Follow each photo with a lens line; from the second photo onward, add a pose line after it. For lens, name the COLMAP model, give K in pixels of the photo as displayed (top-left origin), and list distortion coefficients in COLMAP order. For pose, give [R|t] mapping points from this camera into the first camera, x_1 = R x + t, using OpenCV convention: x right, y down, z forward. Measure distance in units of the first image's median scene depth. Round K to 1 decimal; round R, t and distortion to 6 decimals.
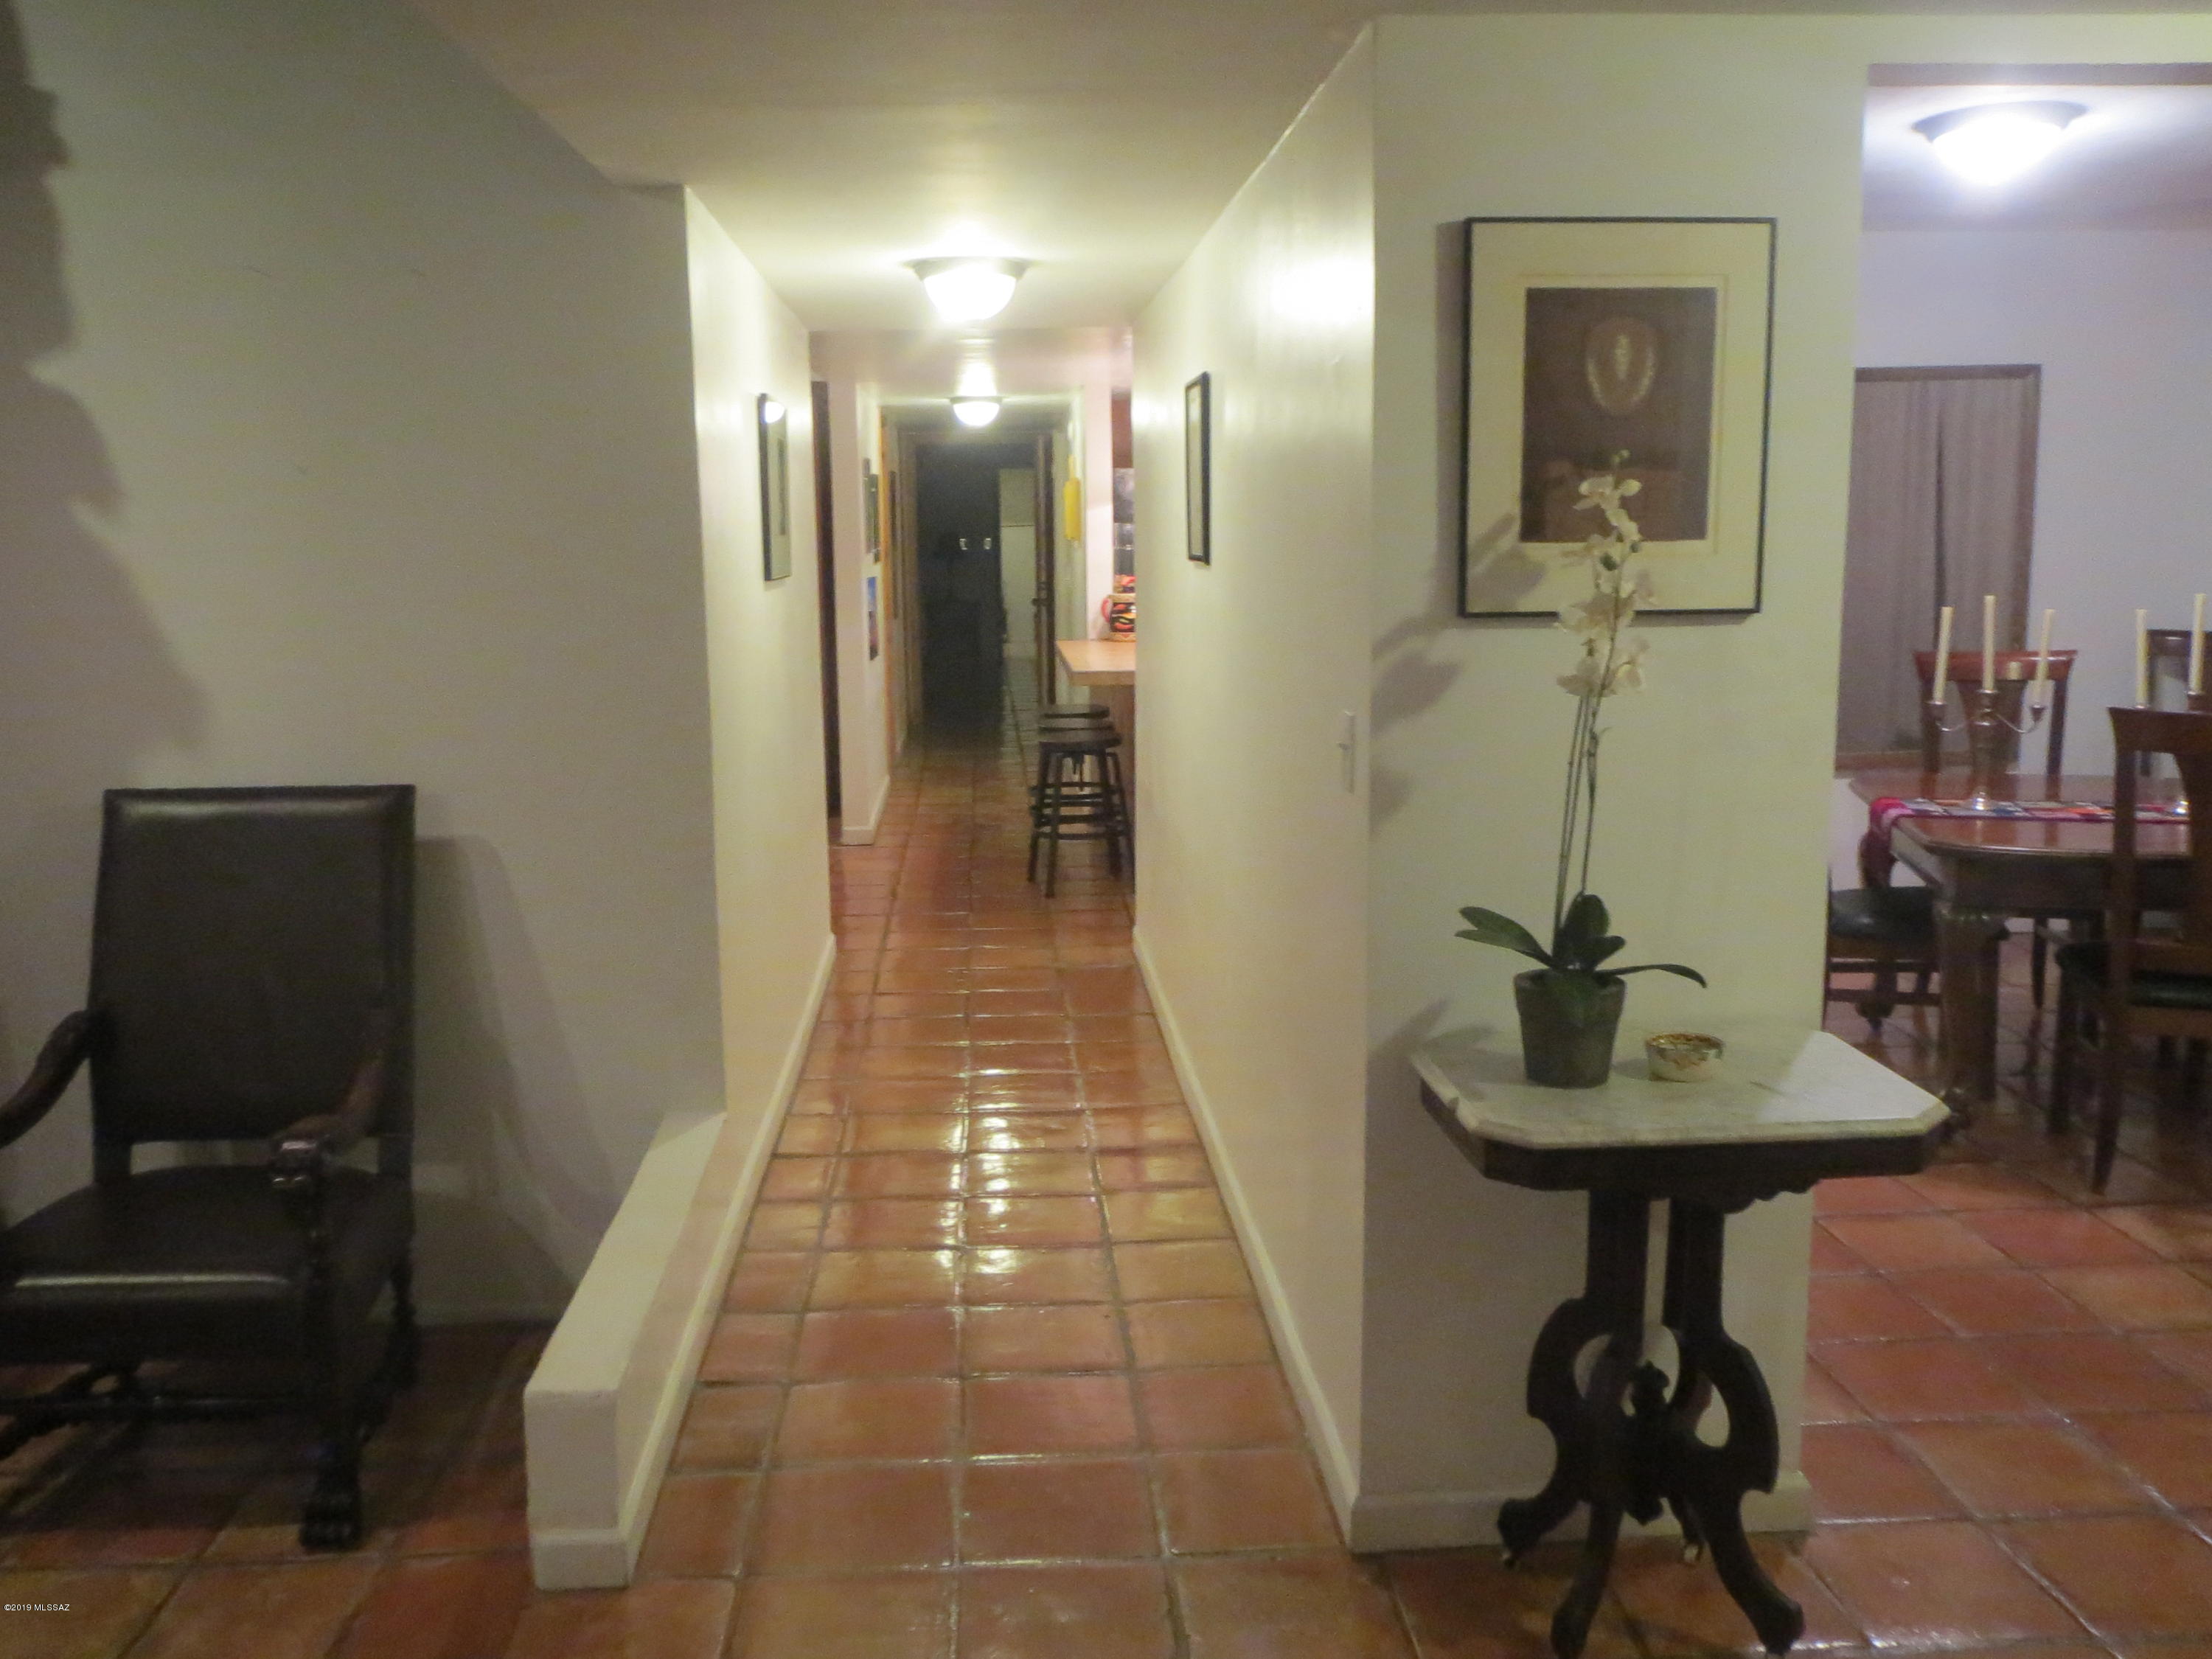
lens RADIAL K [[1834.7, 0, 1109.7], [0, 1834.7, 829.3], [0, 0, 1]] dist [-0.046487, 0.044890]
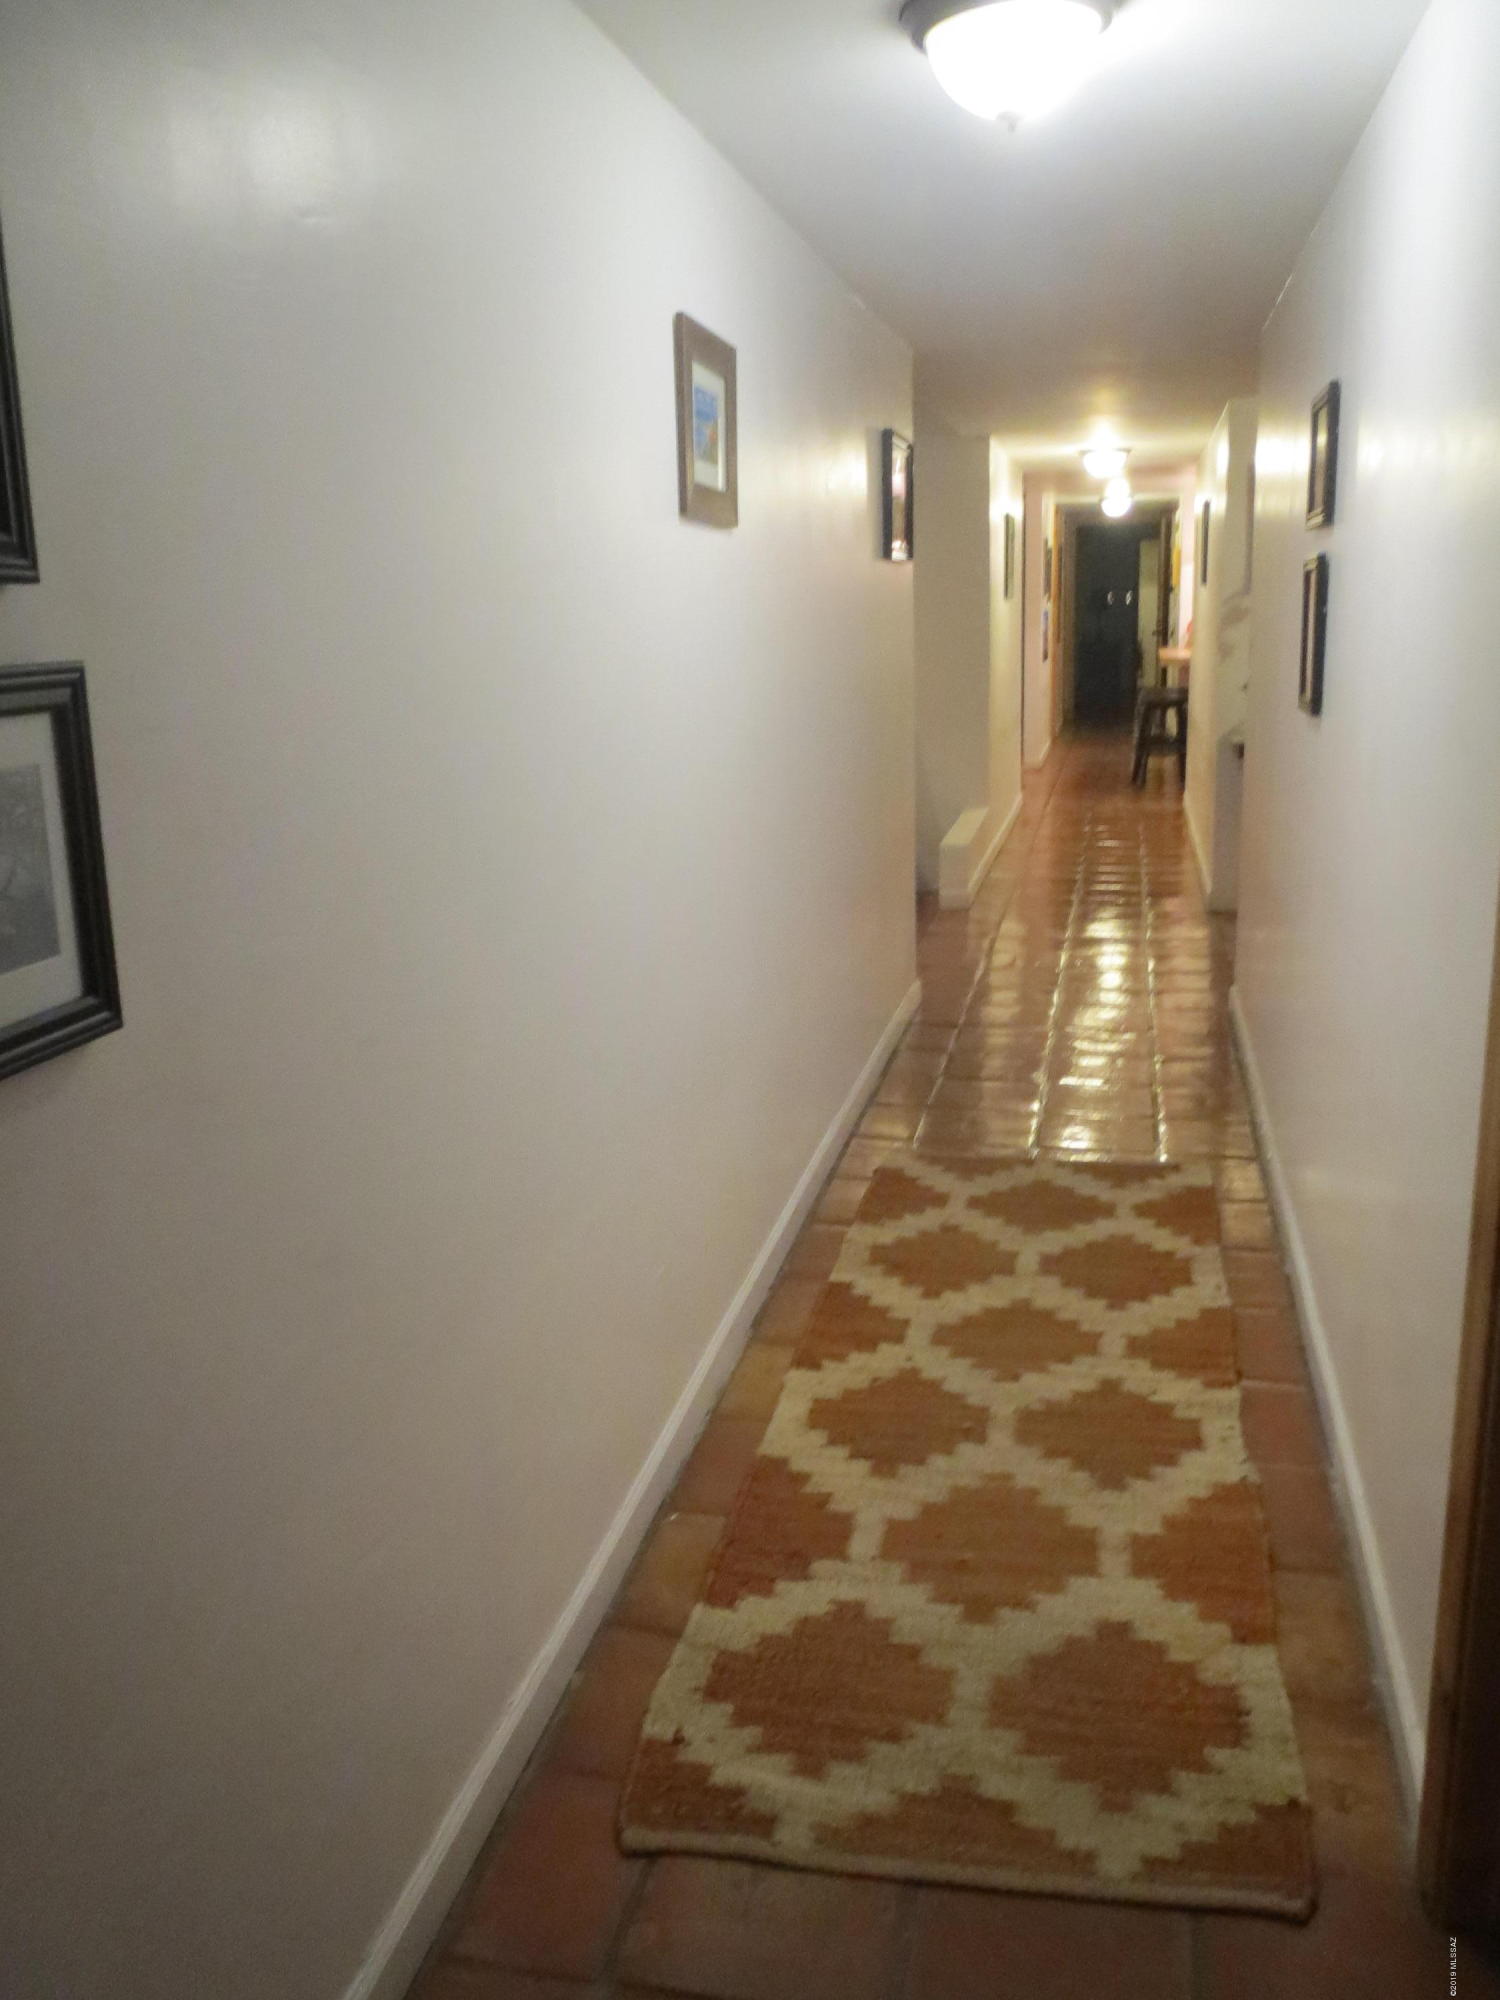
lens RADIAL K [[1658.8, 0, 742.6], [0, 1658.8, 1002.8], [0, 0, 1]] dist [-0.046487, 0.044890]
pose [[0.956301, 0.053173, -0.287507, 0.053503], [-0.030484, 0.996098, 0.082826, 0.096600], [0.290789, -0.070443, 0.954190, -0.510273]]
